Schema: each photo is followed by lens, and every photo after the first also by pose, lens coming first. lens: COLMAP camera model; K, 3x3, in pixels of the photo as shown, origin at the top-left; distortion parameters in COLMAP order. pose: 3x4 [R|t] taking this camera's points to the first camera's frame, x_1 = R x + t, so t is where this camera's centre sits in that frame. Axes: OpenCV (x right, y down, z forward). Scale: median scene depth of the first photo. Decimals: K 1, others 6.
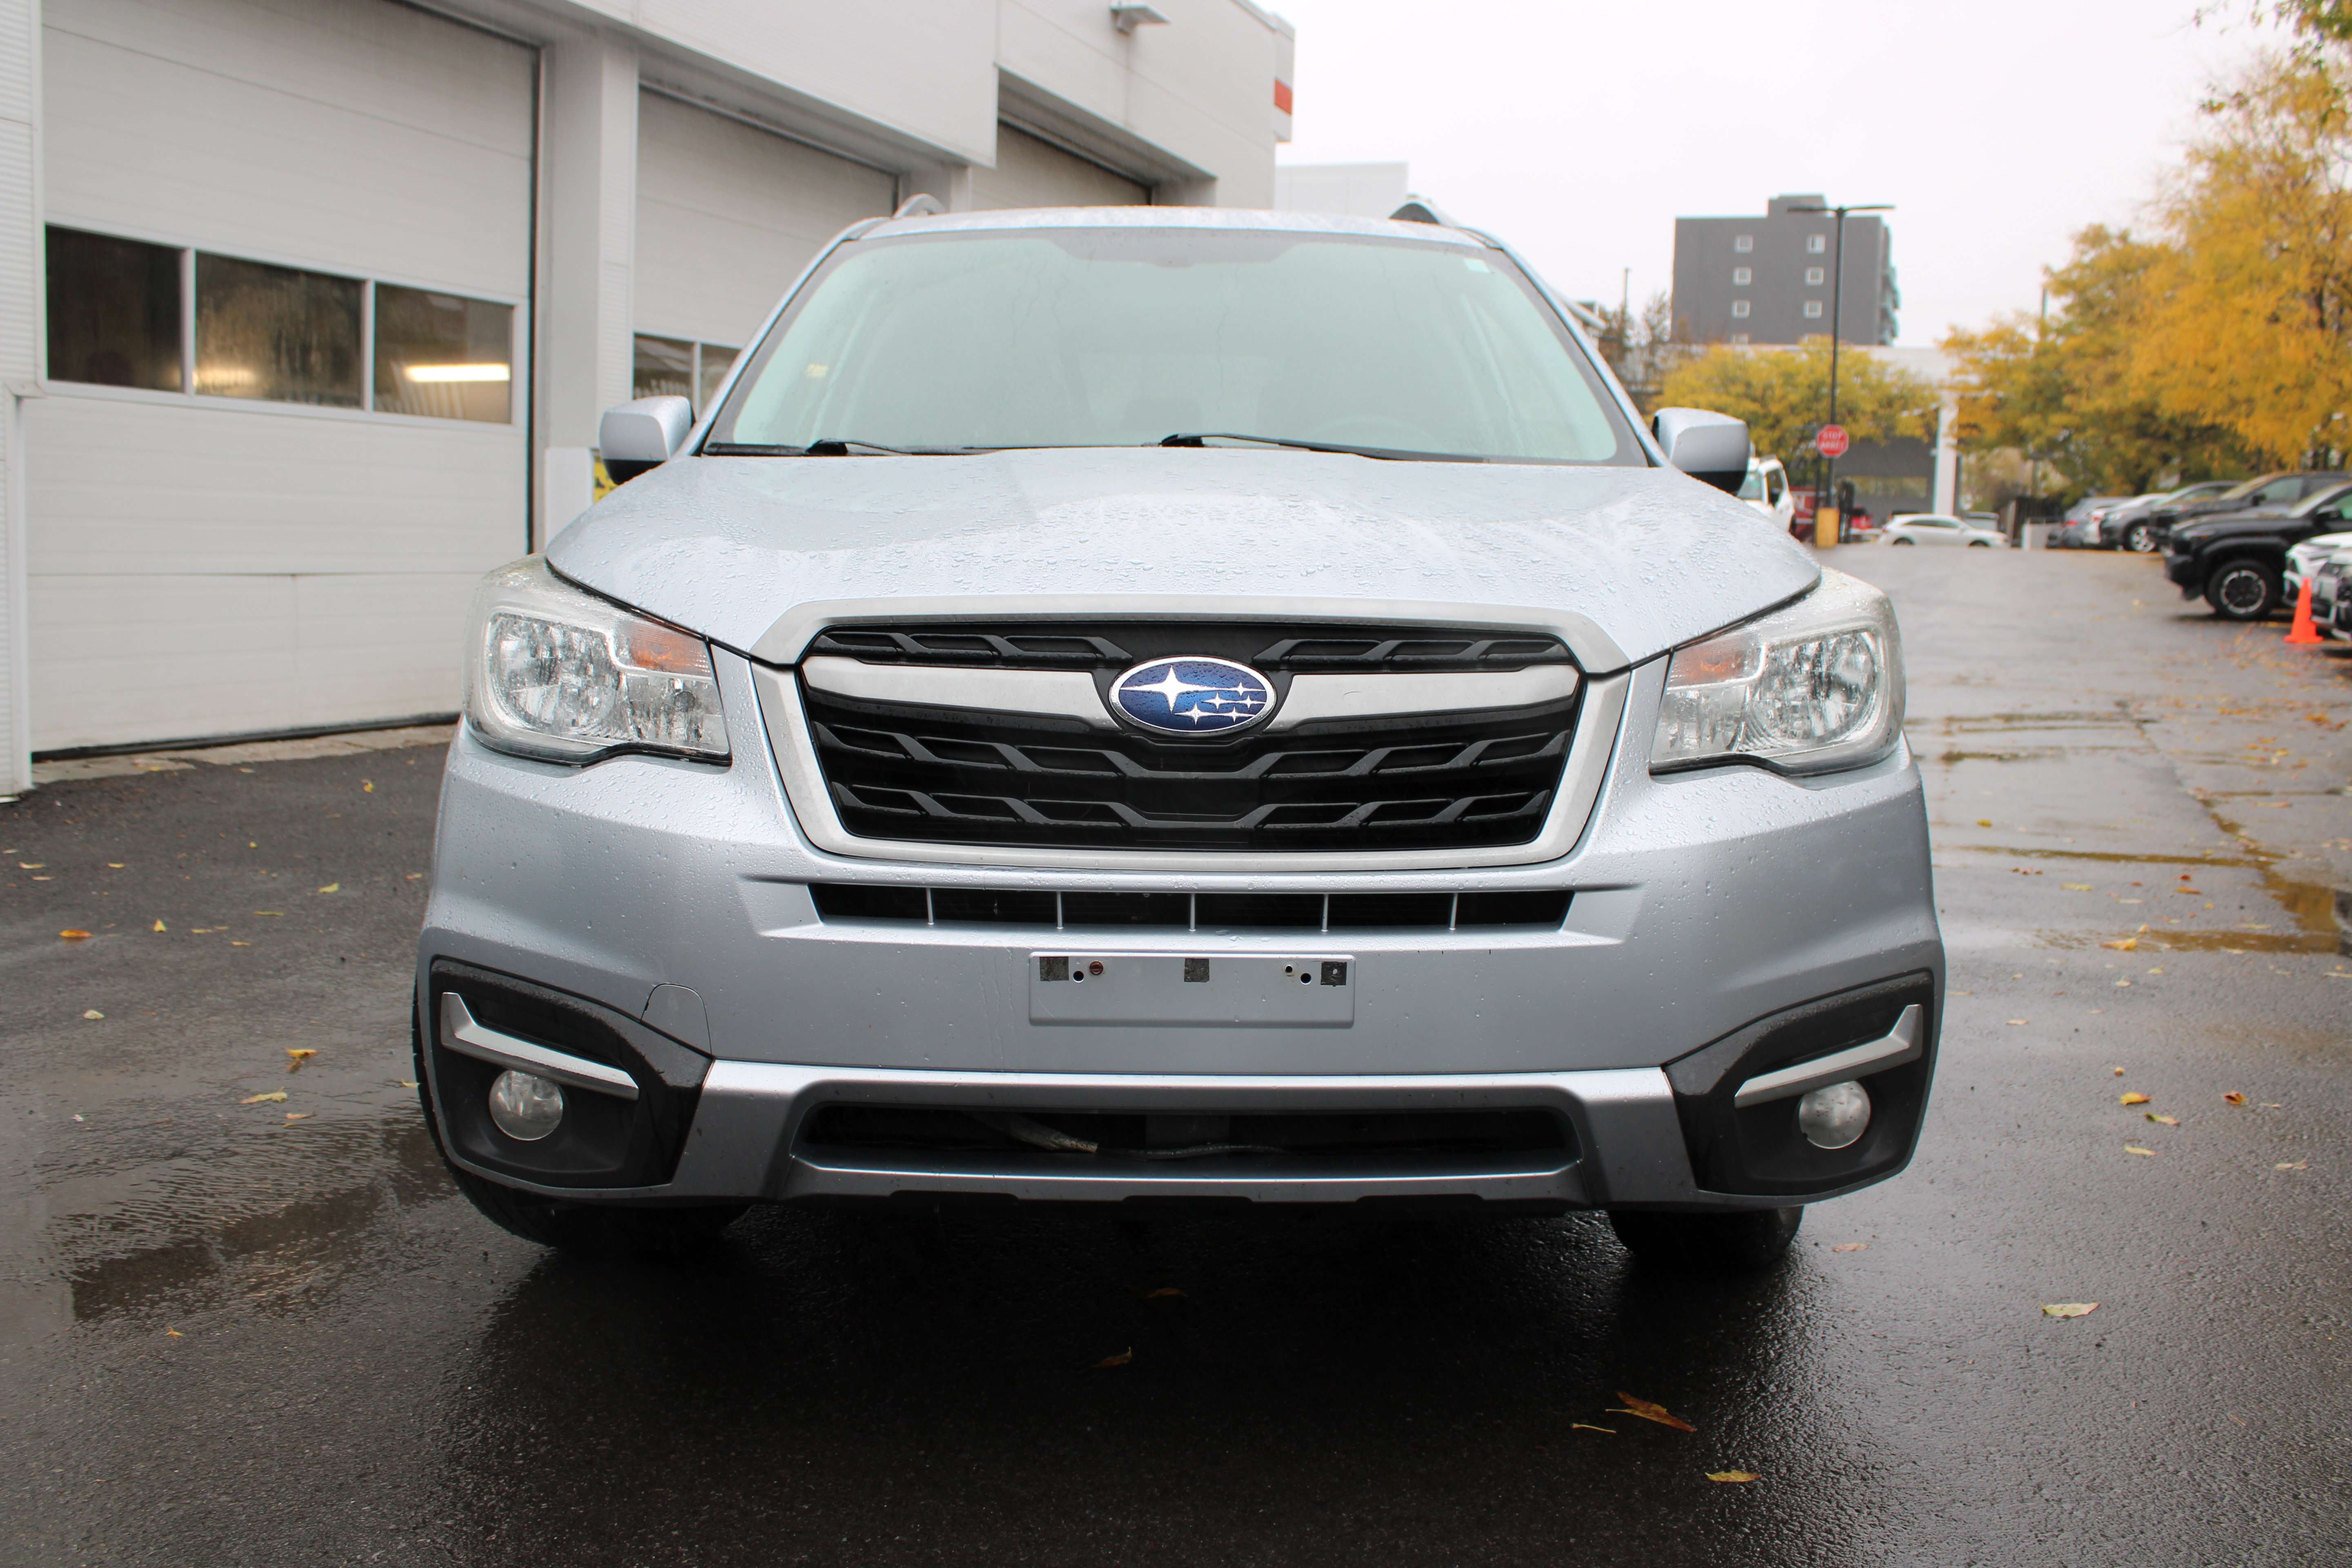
lens RADIAL K [[1998.6, 0, 1166.2], [0, 1998.6, 800.6], [0, 0, 1]] dist [-0.096115, -0.009603]
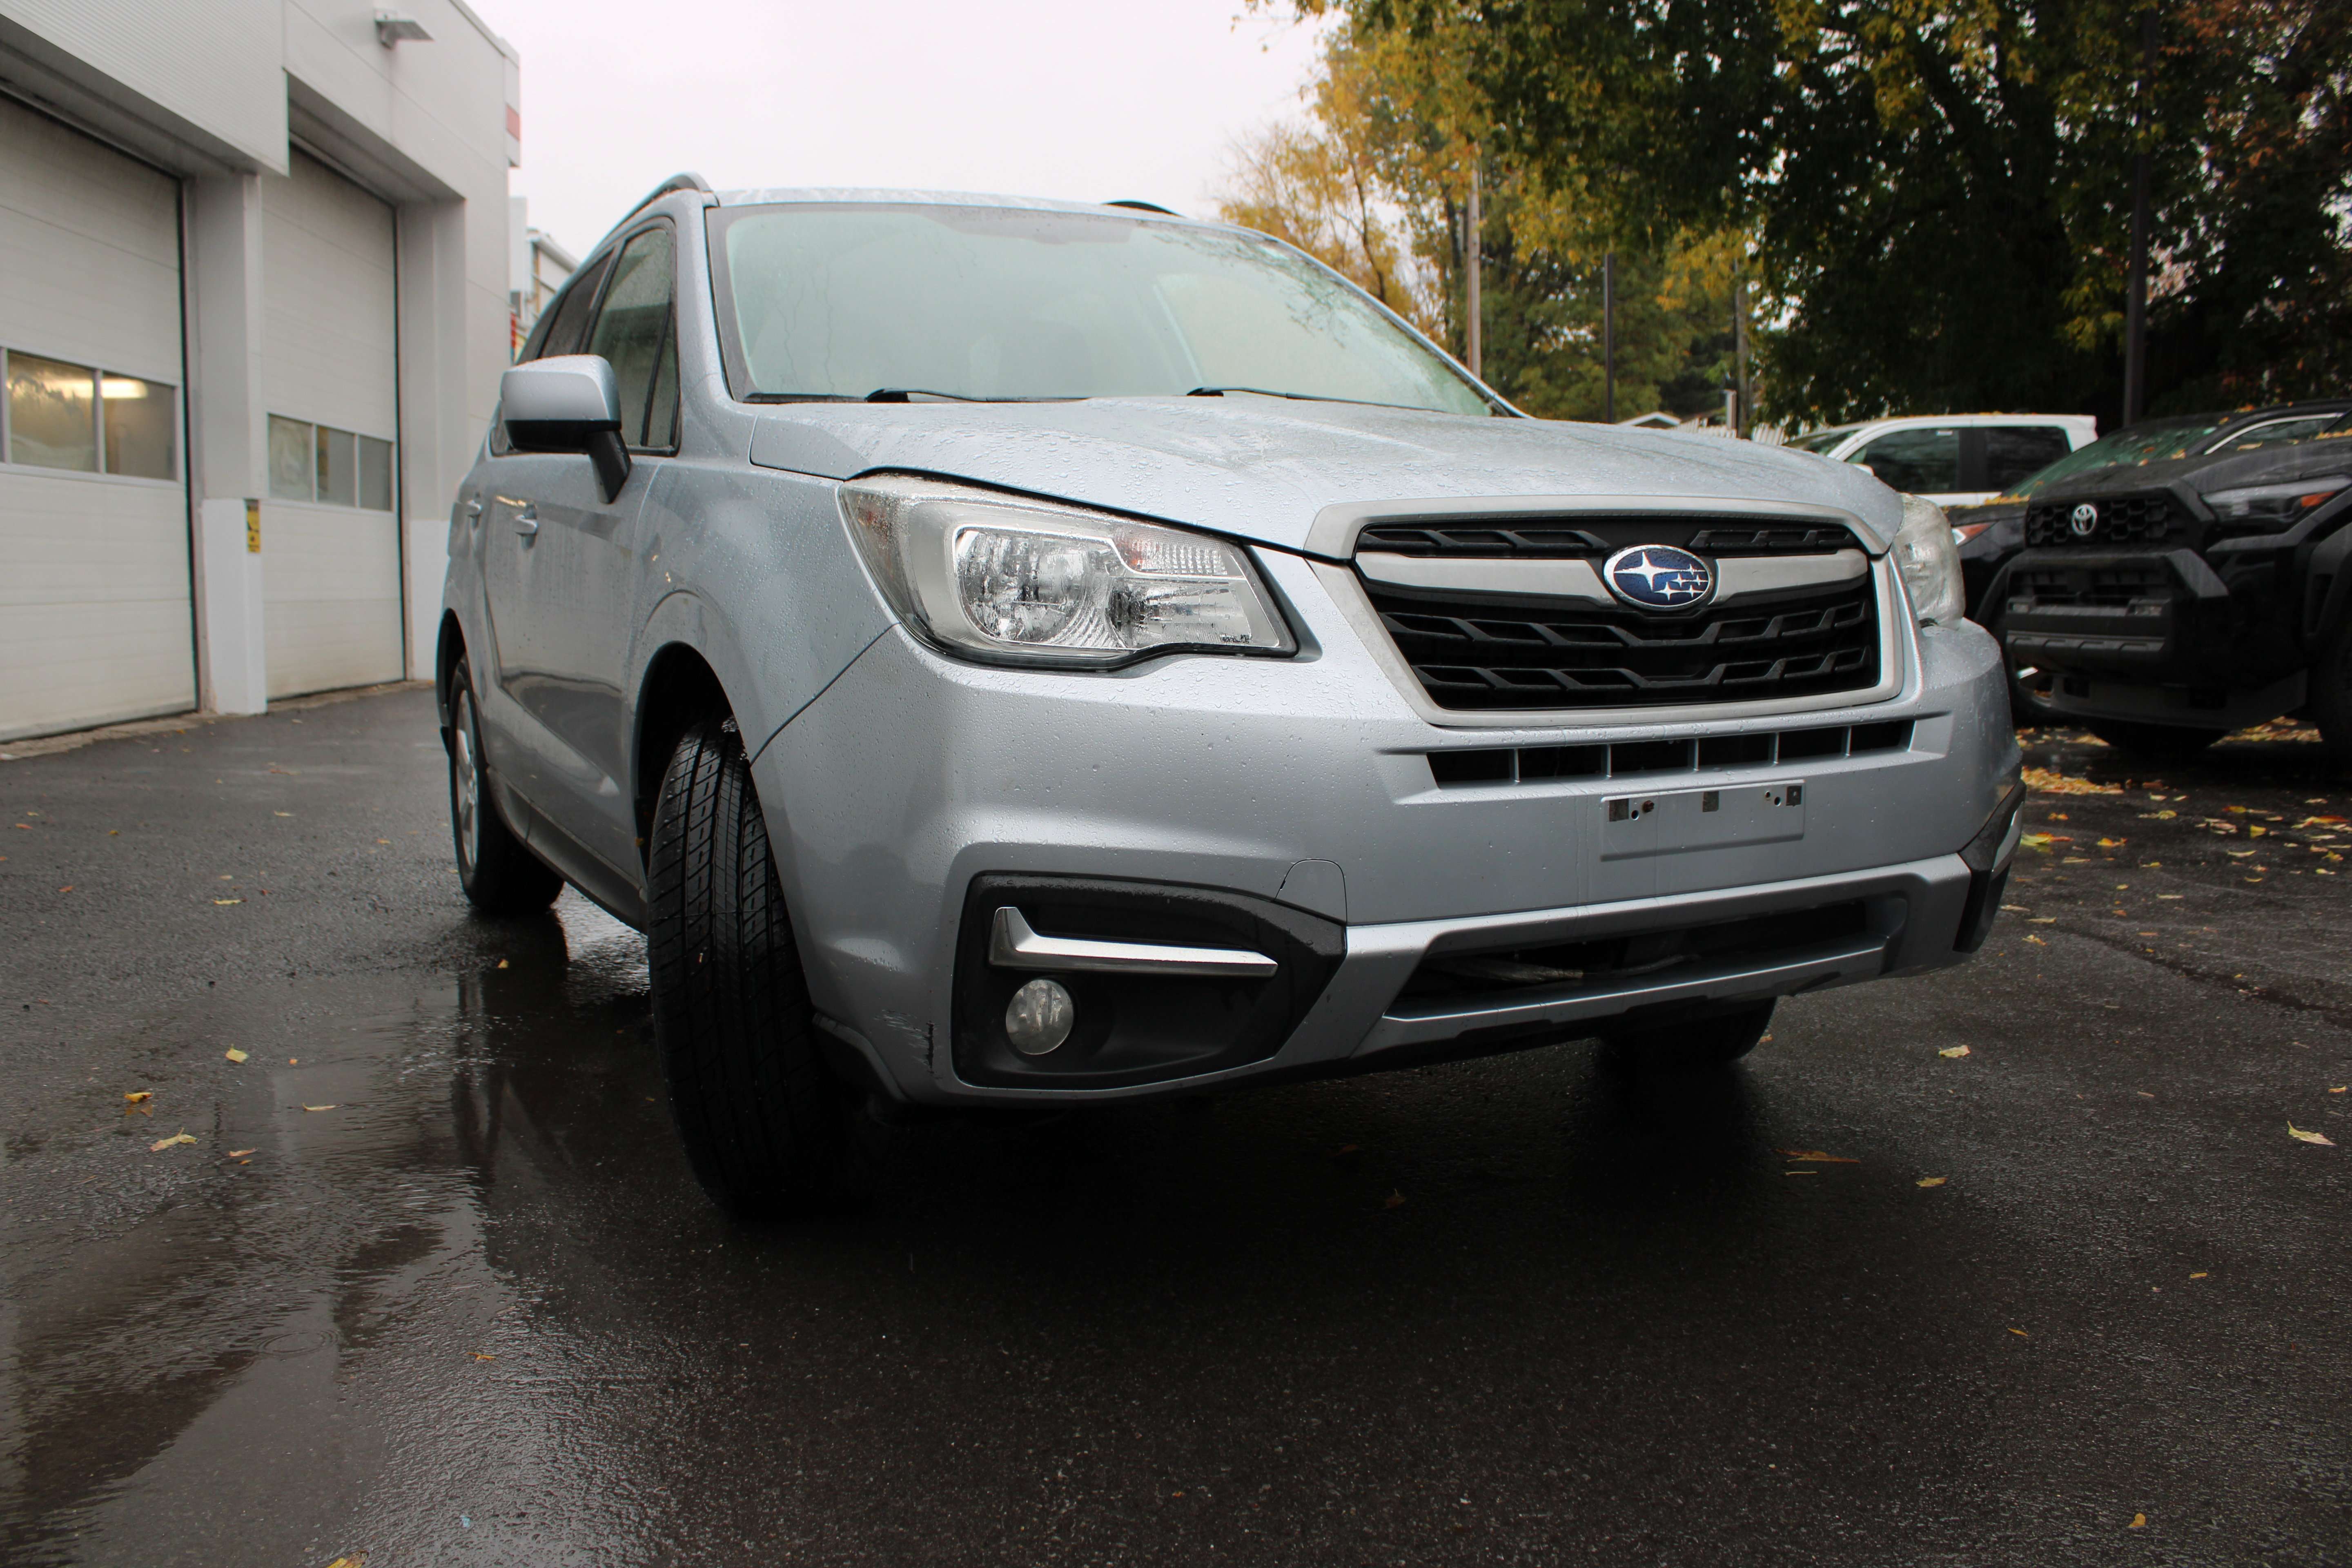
lens RADIAL K [[1863.8, 0, 1166.0], [0, 1863.8, 775.4], [0, 0, 1]] dist [-0.080801, -0.001806]
pose [[0.896208, -0.073319, 0.437534, -0.742956], [0.079725, 0.996810, 0.003737, 0.037960], [-0.436412, 0.031534, 0.899194, 0.138900]]
